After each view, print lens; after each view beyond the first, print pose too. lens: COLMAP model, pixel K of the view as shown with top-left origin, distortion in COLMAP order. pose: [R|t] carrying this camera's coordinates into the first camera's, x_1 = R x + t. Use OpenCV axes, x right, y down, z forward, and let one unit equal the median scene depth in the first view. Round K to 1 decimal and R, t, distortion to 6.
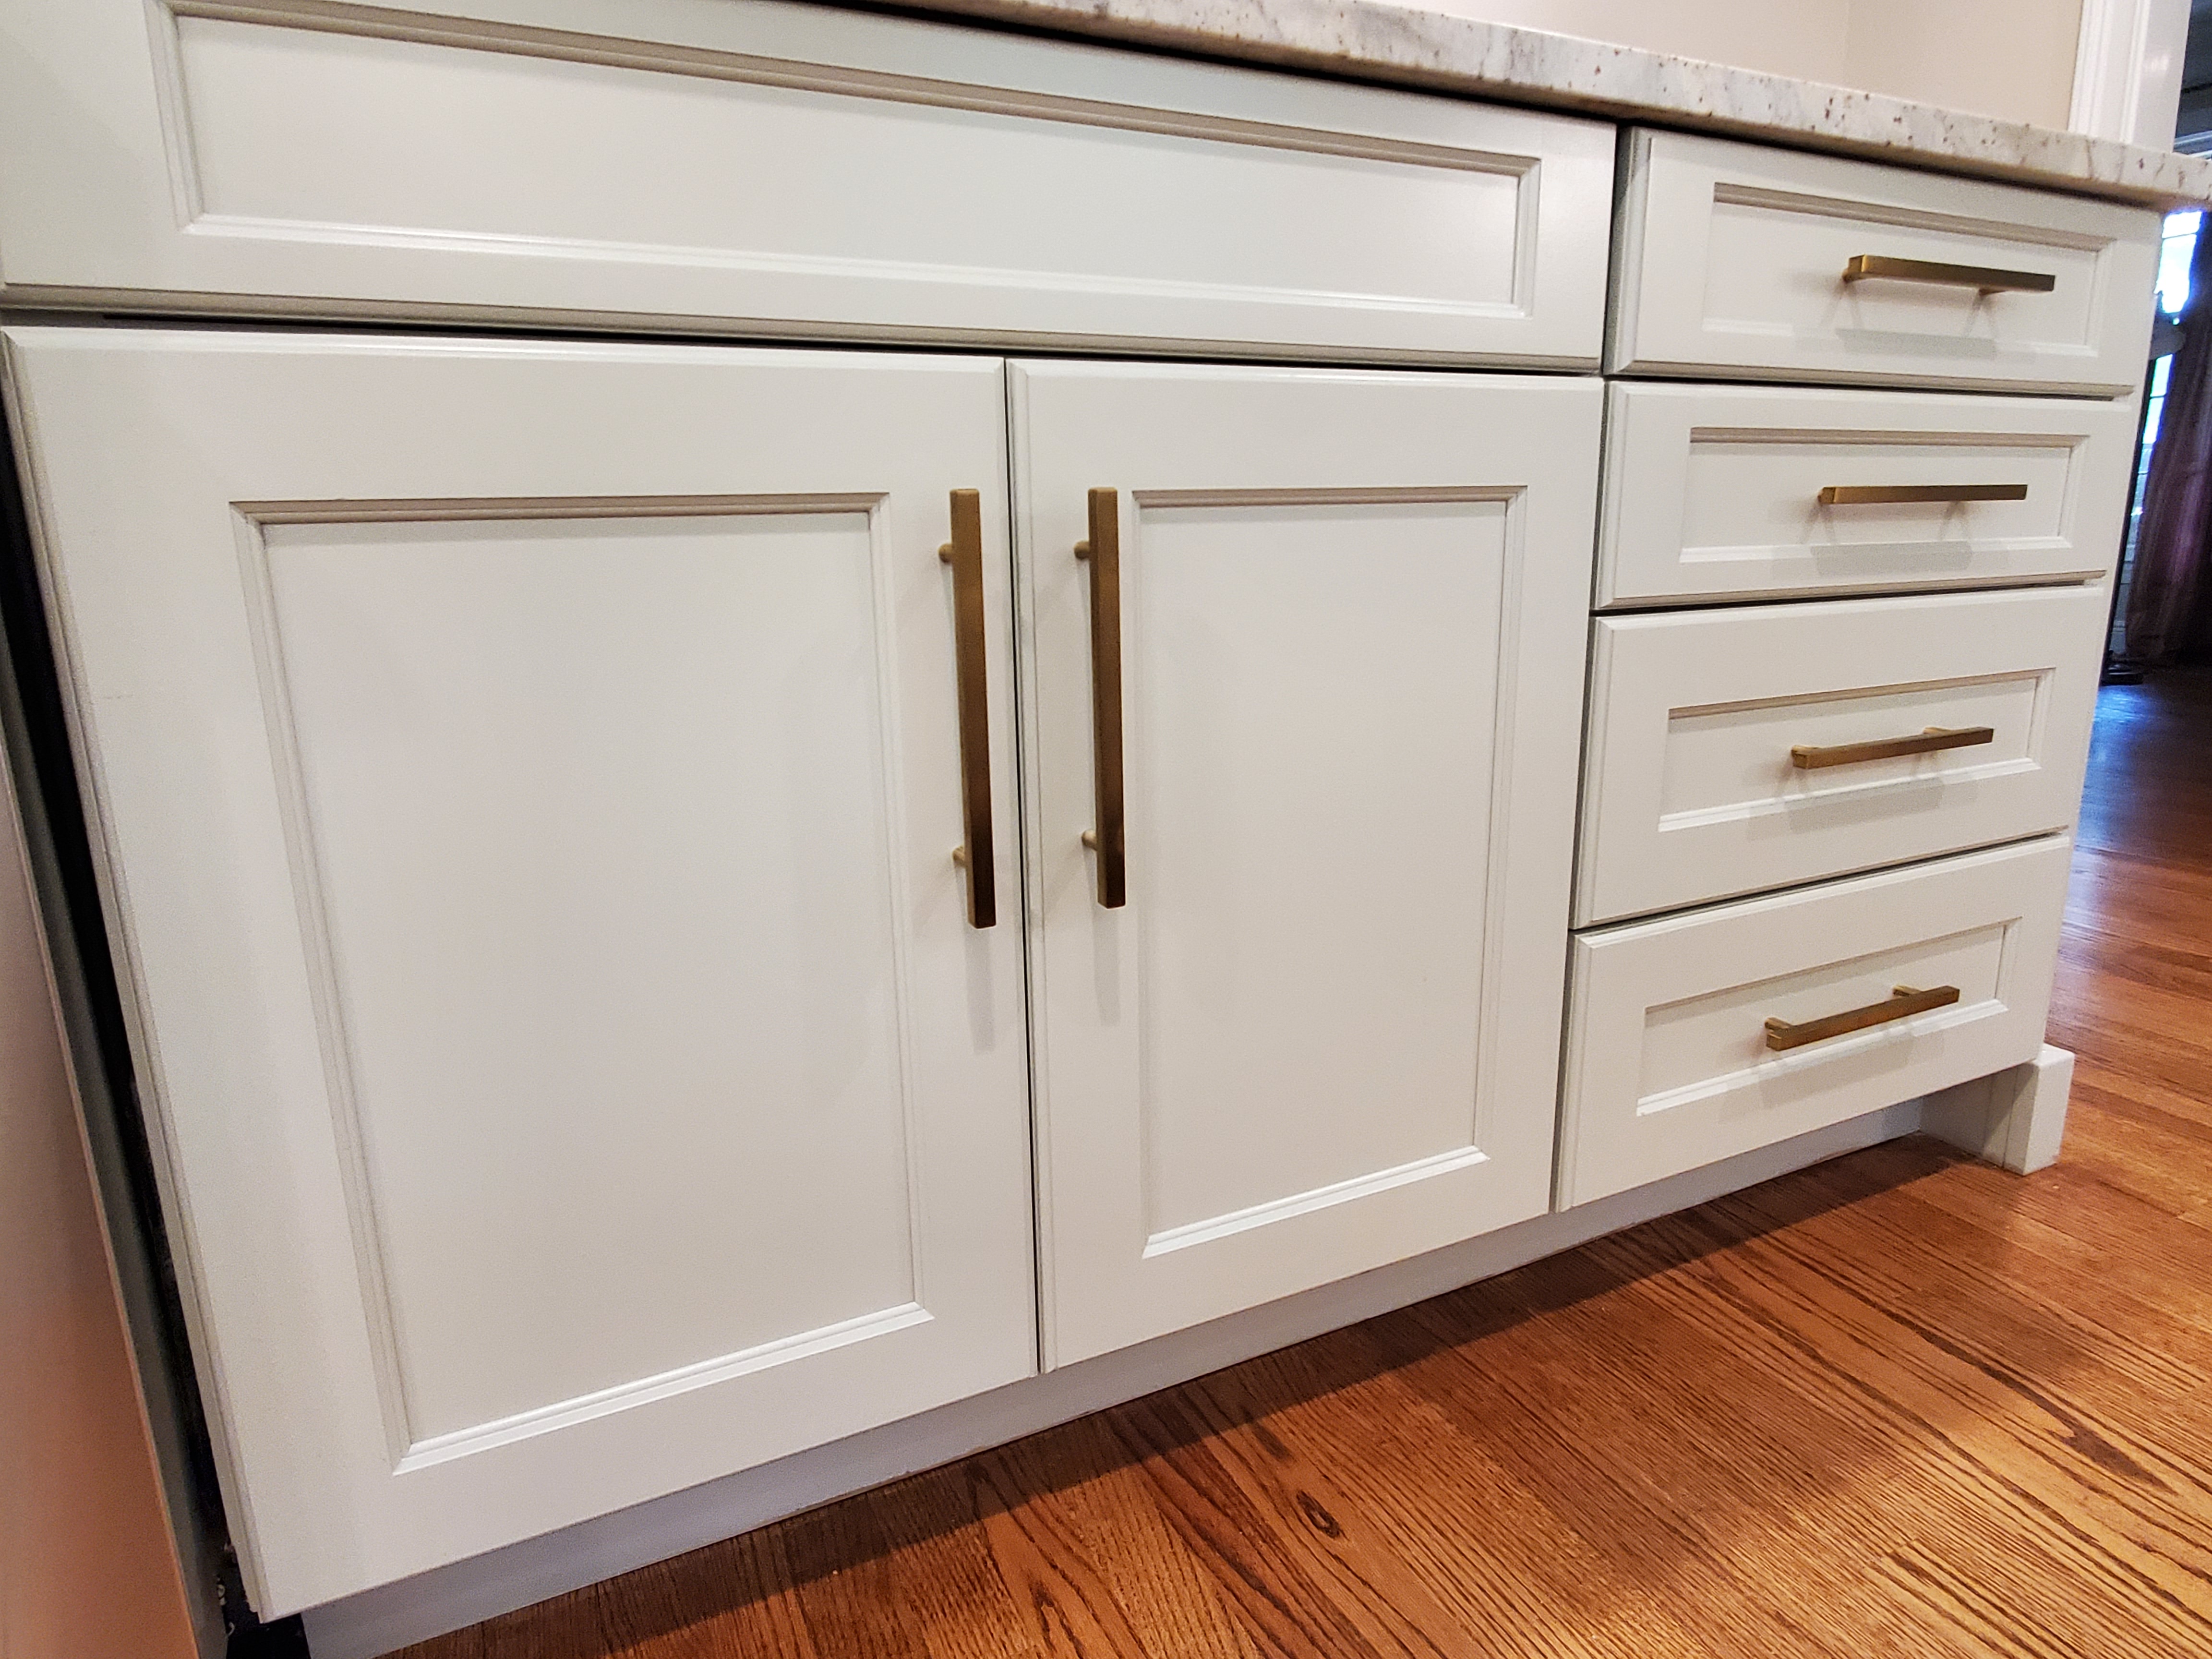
lens RADIAL K [[1308.5, 0, 1114.2], [0, 1308.5, 806.3], [0, 0, 1]] dist [0.001492, -0.000176]
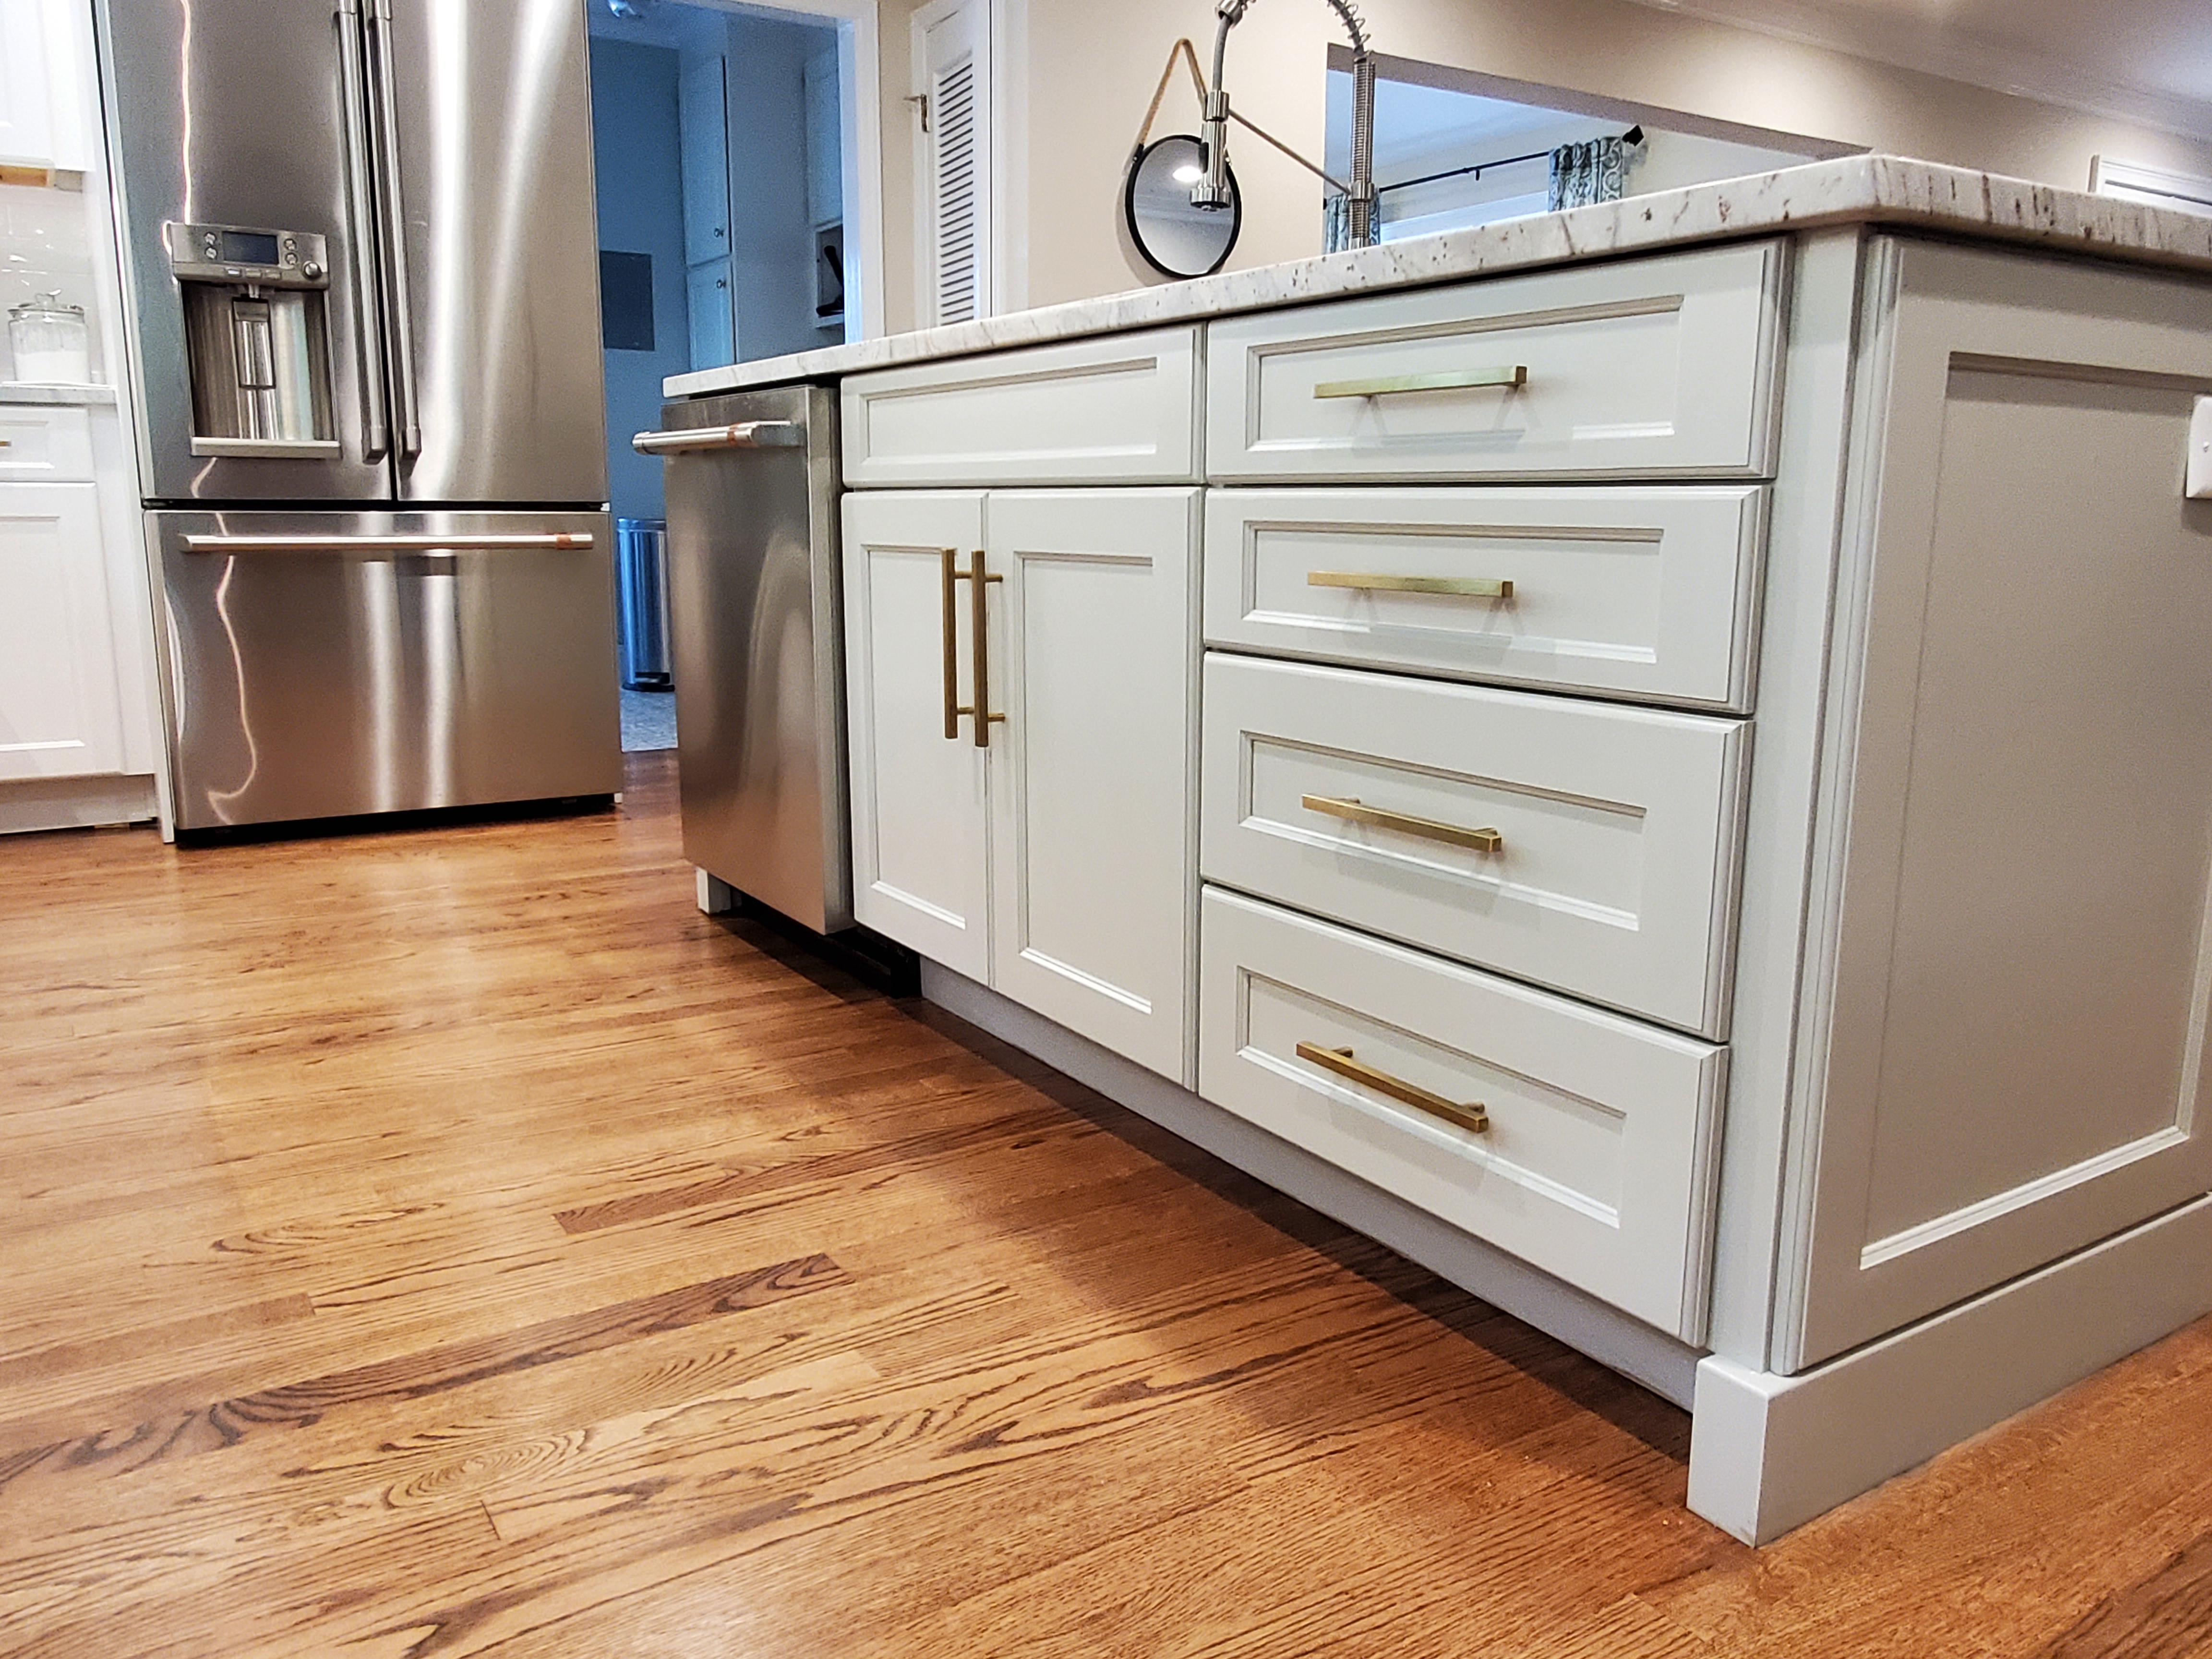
lens RADIAL K [[1661.7, 0, 1149.1], [0, 1661.7, 814.9], [0, 0, 1]] dist [-0.004473, -0.000011]
pose [[0.136430, 0.196850, -0.970895, 1.993793], [-0.229767, 0.959621, 0.162277, -0.236357], [0.963636, 0.200940, 0.176150, 0.618407]]
